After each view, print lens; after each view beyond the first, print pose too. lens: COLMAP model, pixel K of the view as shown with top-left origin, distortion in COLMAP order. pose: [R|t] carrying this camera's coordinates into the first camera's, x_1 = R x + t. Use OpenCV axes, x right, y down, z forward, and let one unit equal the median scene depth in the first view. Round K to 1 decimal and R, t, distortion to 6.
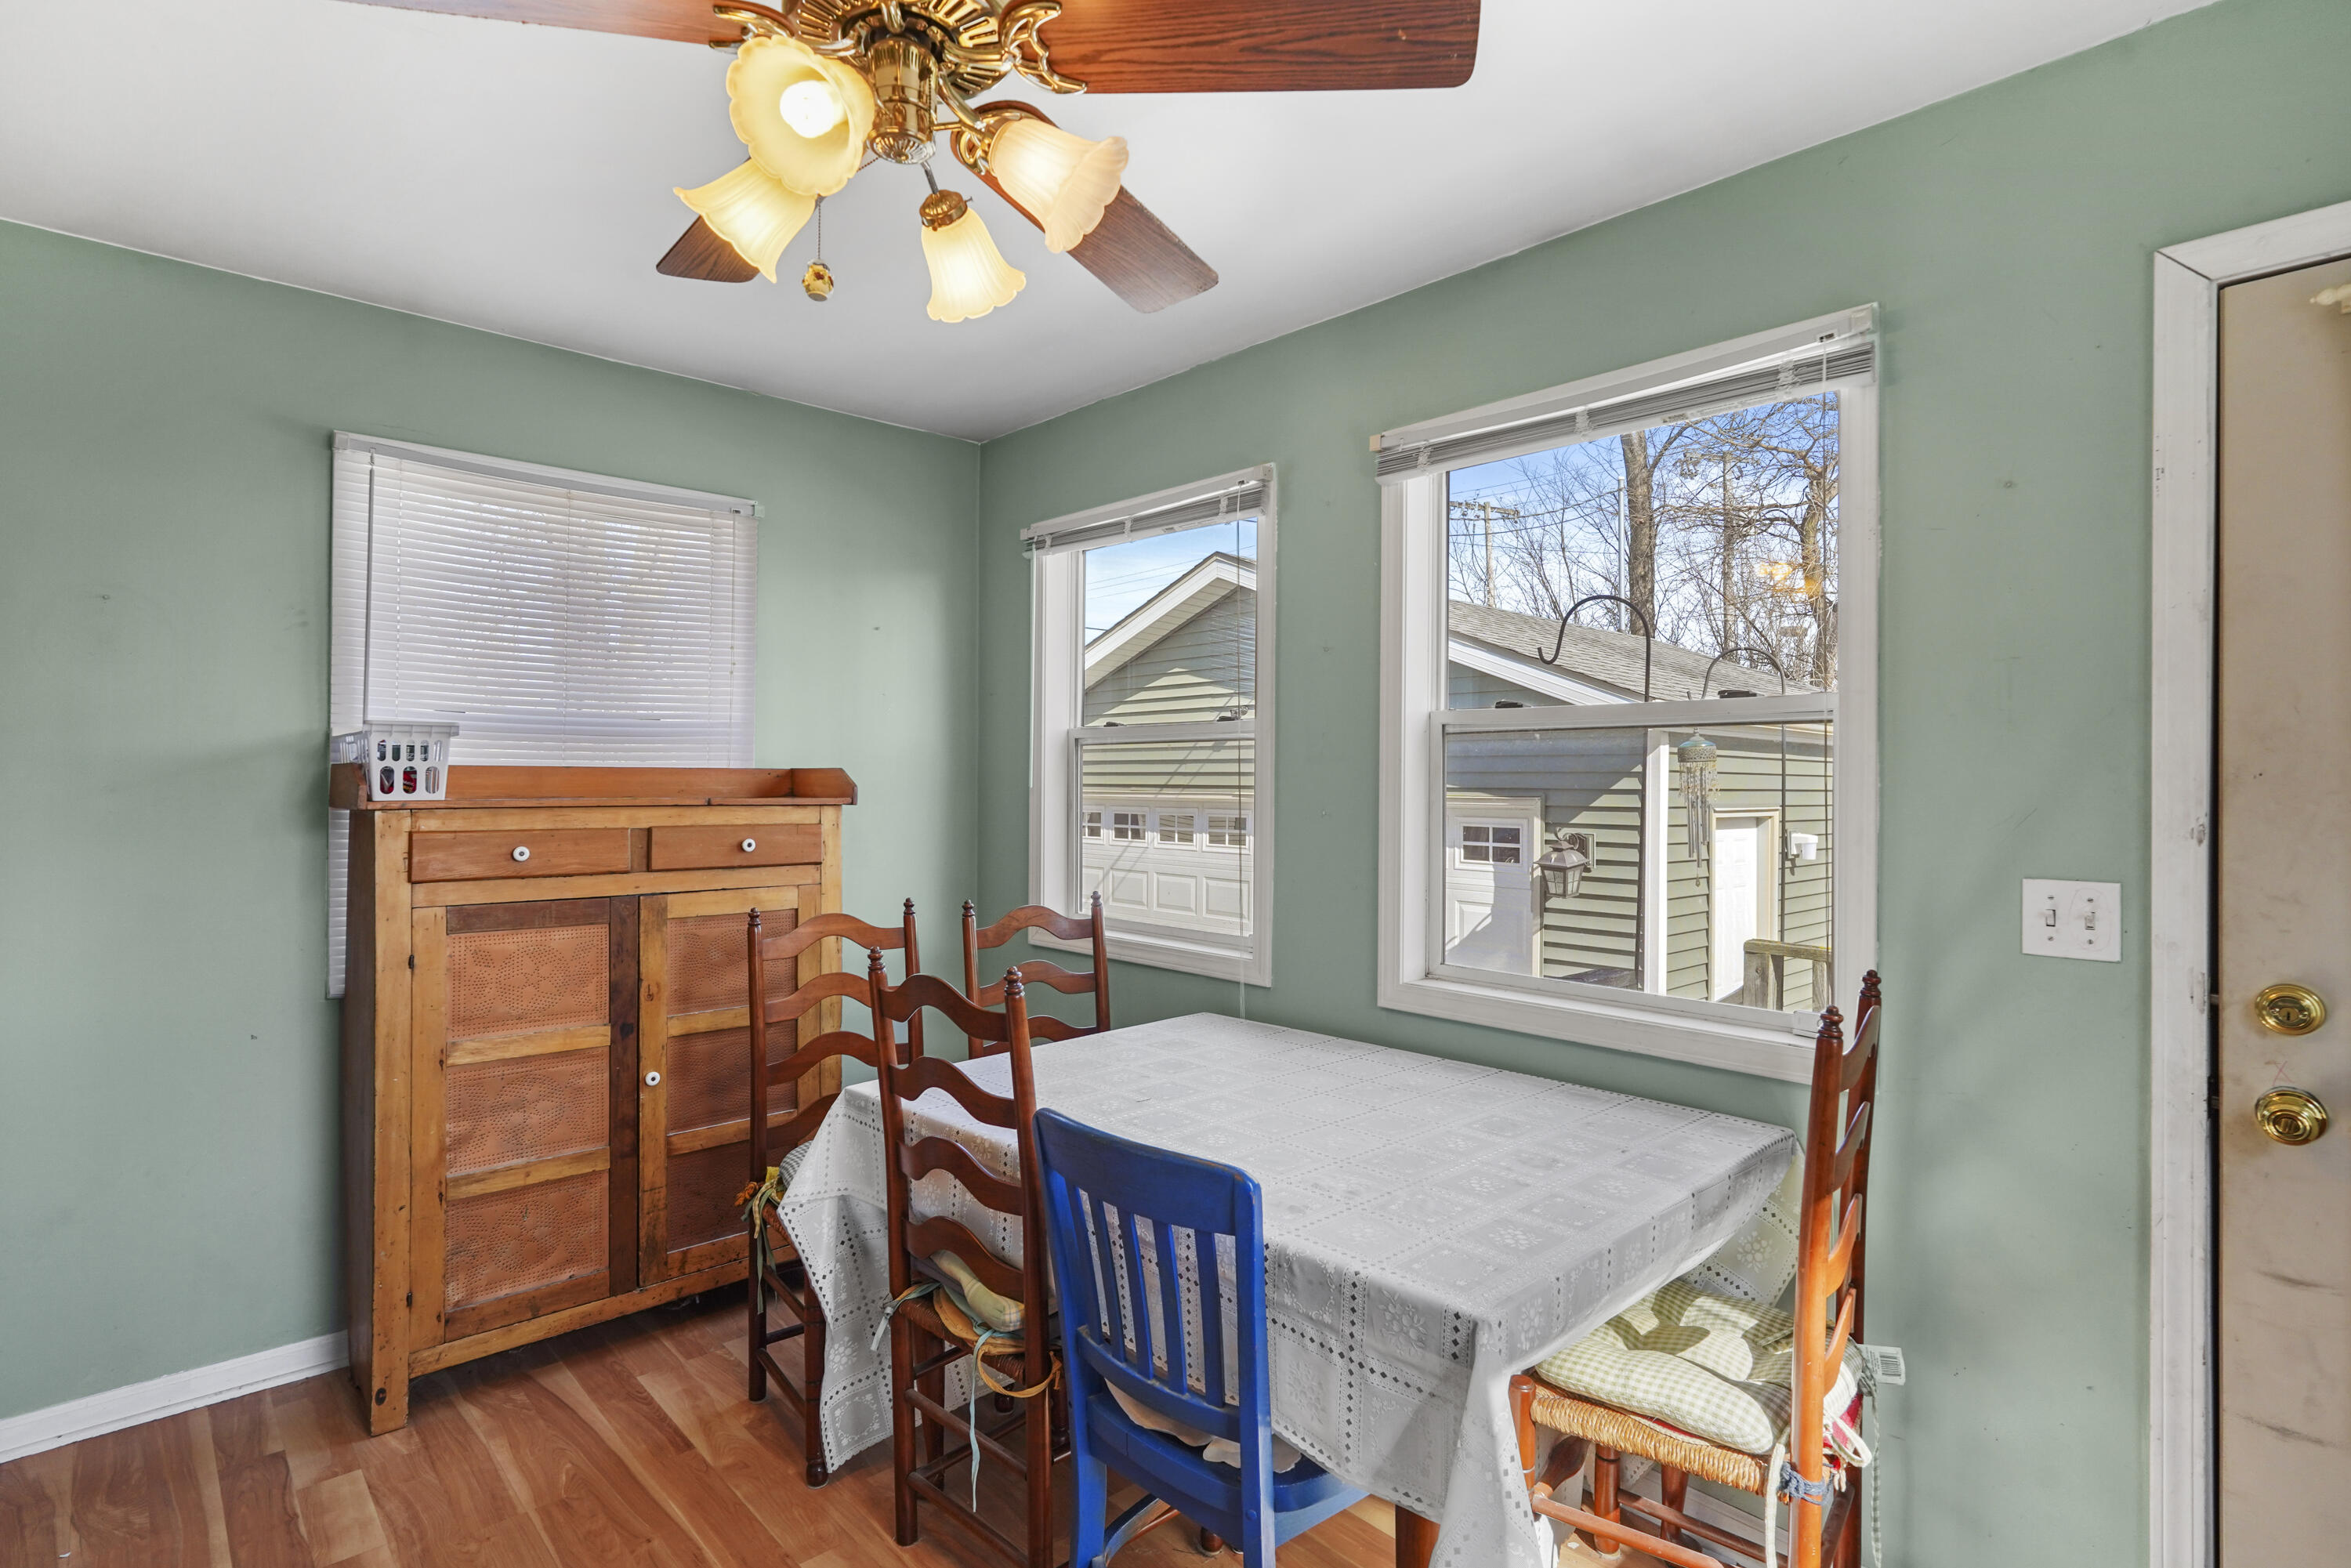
lens RADIAL K [[1159.3, 0, 1172.7], [0, 1159.3, 787.3], [0, 0, 1]] dist [0.006293, 0.001373]
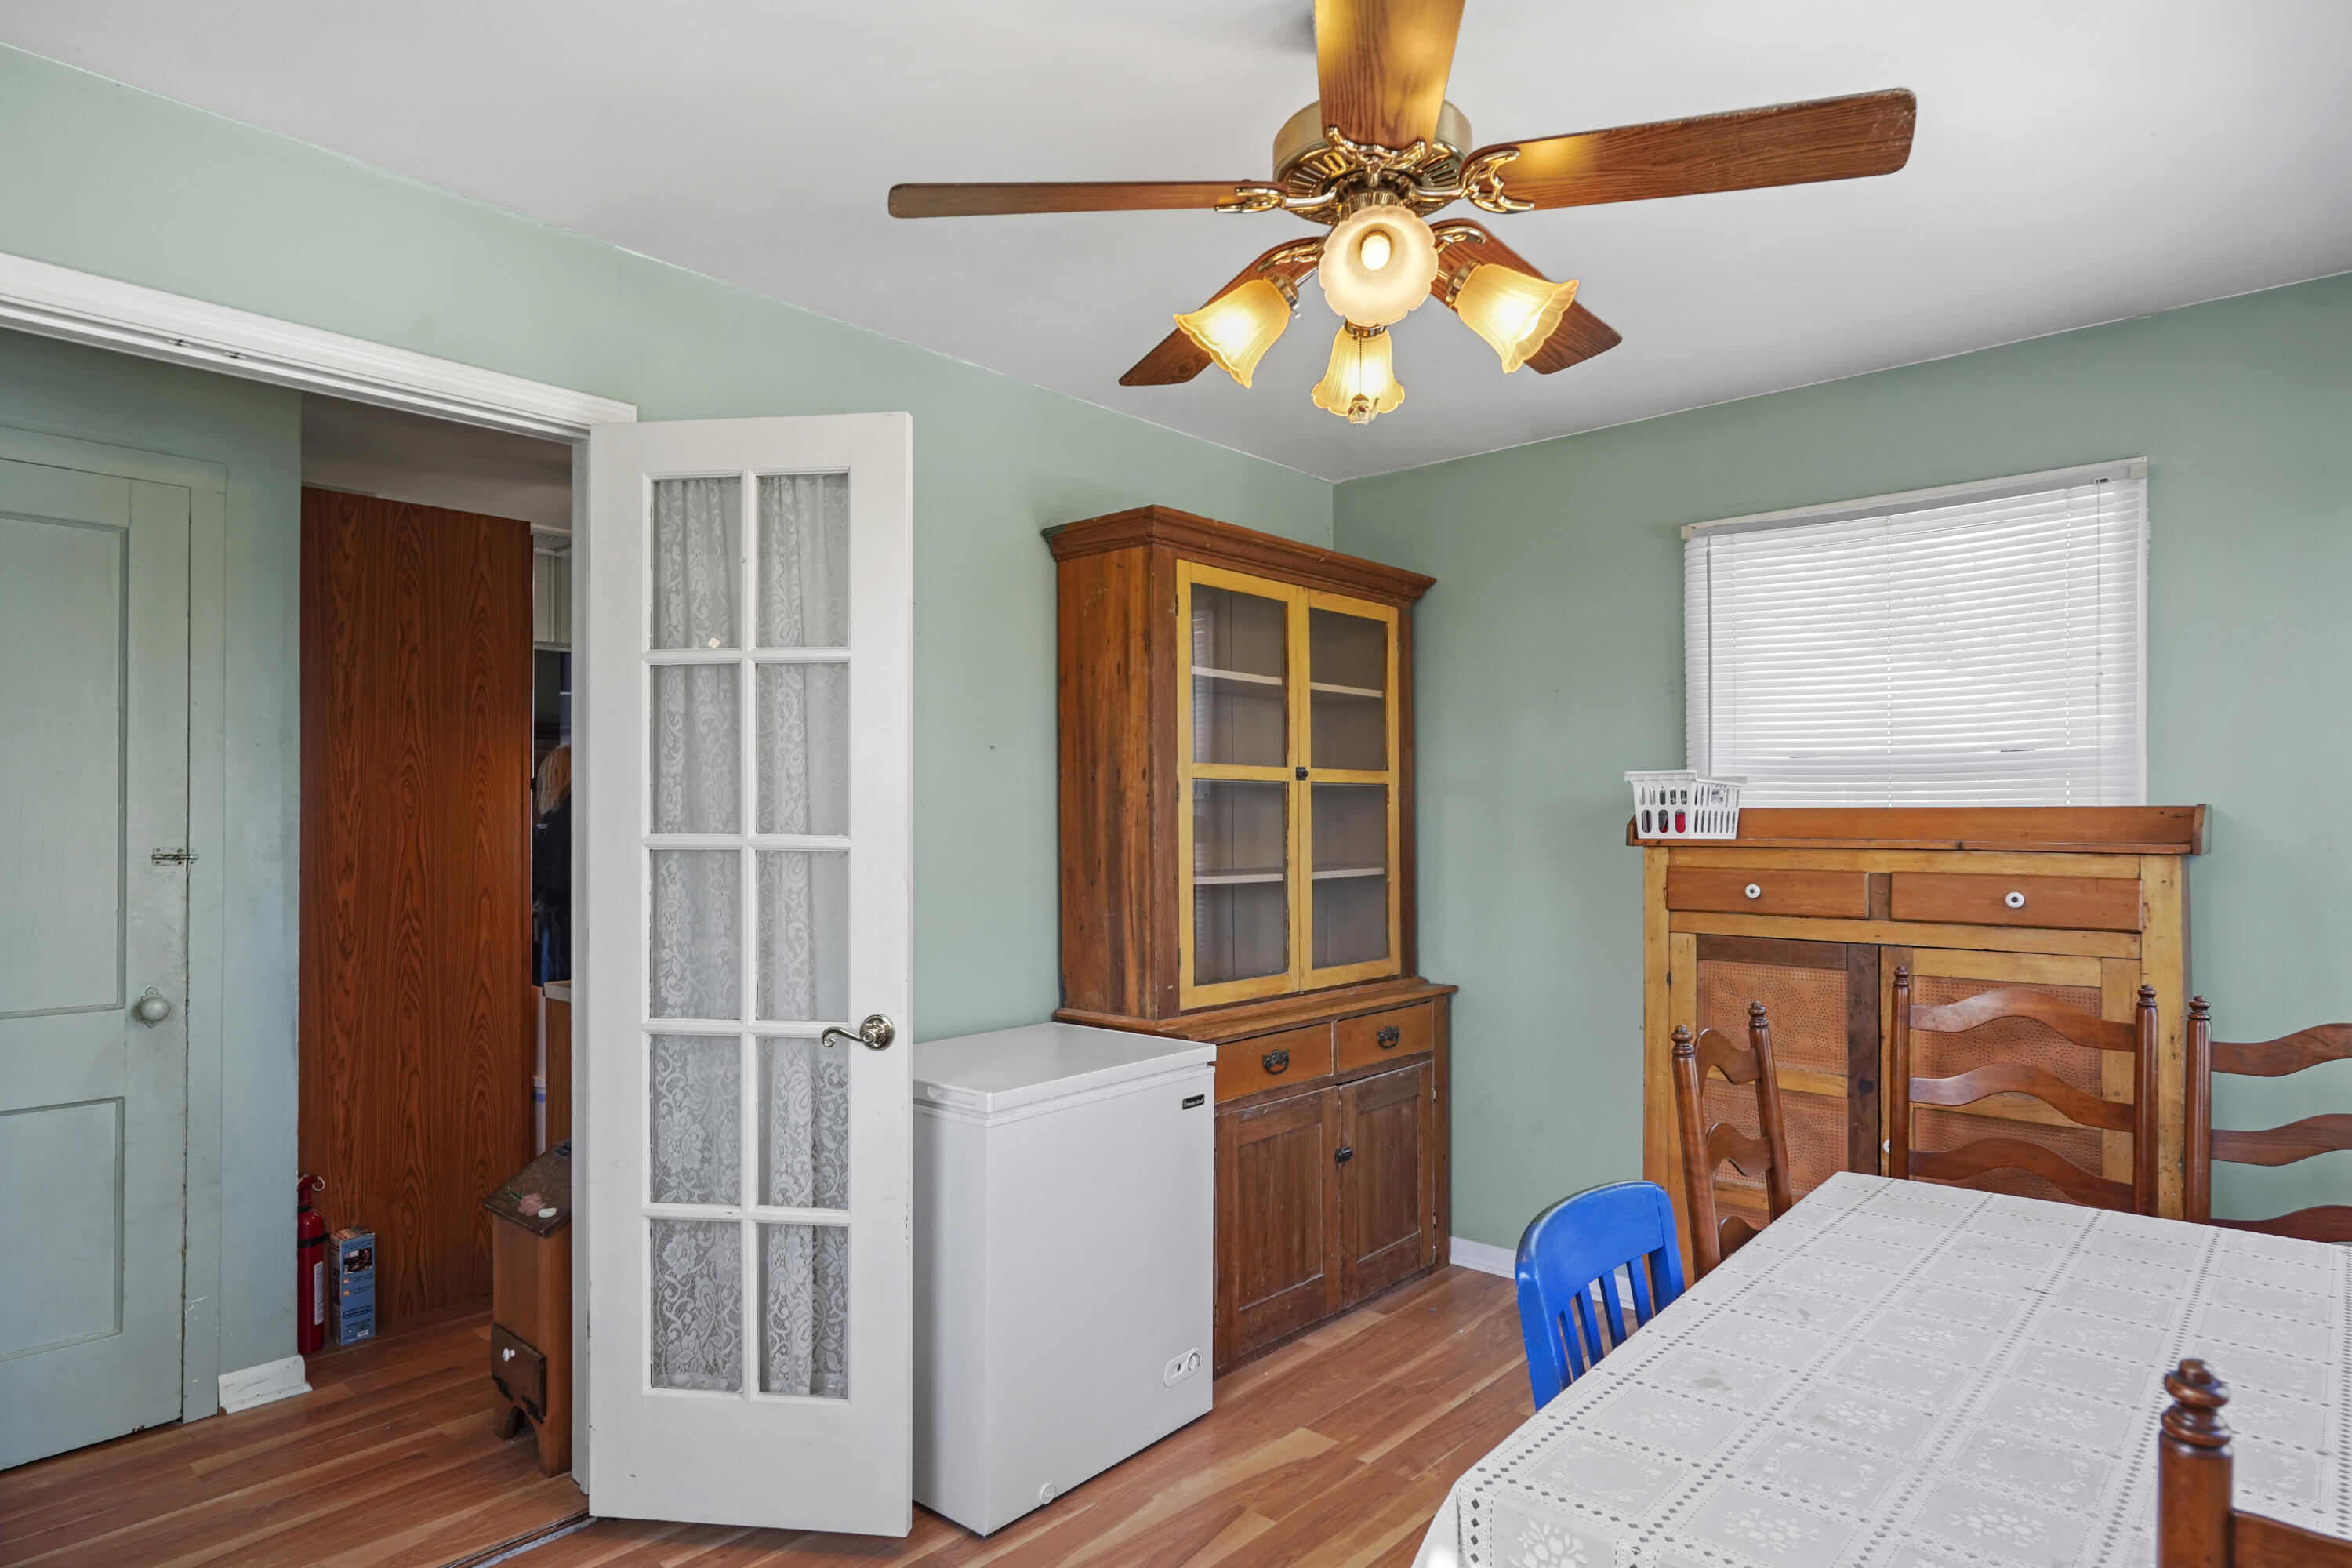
lens RADIAL K [[1360.6, 0, 1173.9], [0, 1360.6, 794.2], [0, 0, 1]] dist [-0.006065, -0.000871]
pose [[0.106173, -0.017320, -0.994197, 0.586334], [-0.004106, 0.999832, -0.017857, -0.006424], [0.994339, 0.005978, 0.106084, 0.331796]]
